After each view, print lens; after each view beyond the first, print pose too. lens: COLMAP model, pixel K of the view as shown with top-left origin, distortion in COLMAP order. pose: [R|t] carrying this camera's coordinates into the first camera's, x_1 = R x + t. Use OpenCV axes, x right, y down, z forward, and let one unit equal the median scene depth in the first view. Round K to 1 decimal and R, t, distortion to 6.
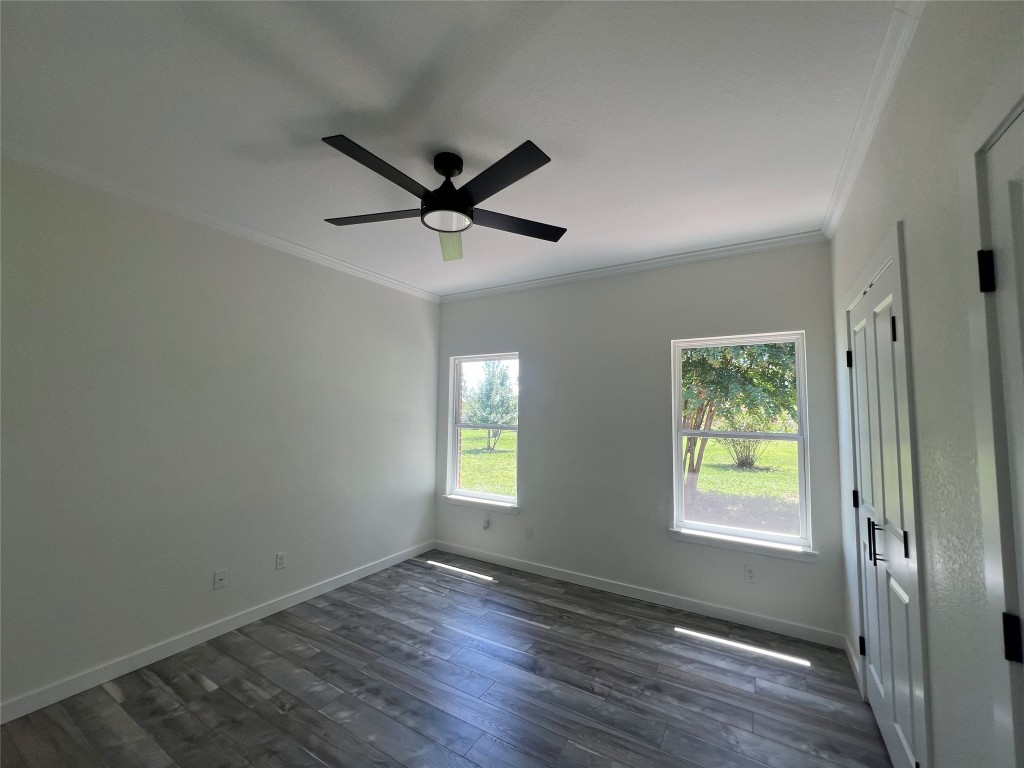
lens RADIAL K [[411.3, 0, 512.2], [0, 411.3, 389.5], [0, 0, 1]] dist [-0.001826, 0.000310]
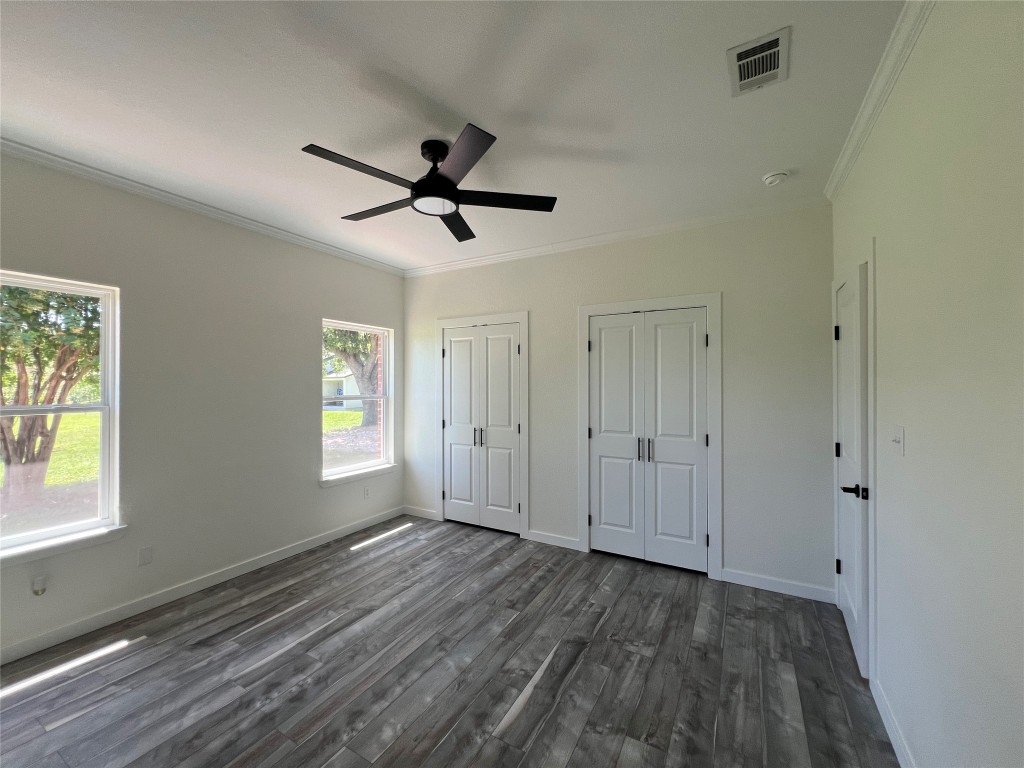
lens RADIAL K [[411.3, 0, 512.6], [0, 411.3, 379.7], [0, 0, 1]] dist [-0.001826, 0.000310]
pose [[-0.031529, -0.002032, 0.999501, -0.911244], [-0.055526, 0.998457, 0.000278, 0.026981], [-0.997959, -0.055489, -0.031593, 0.576491]]
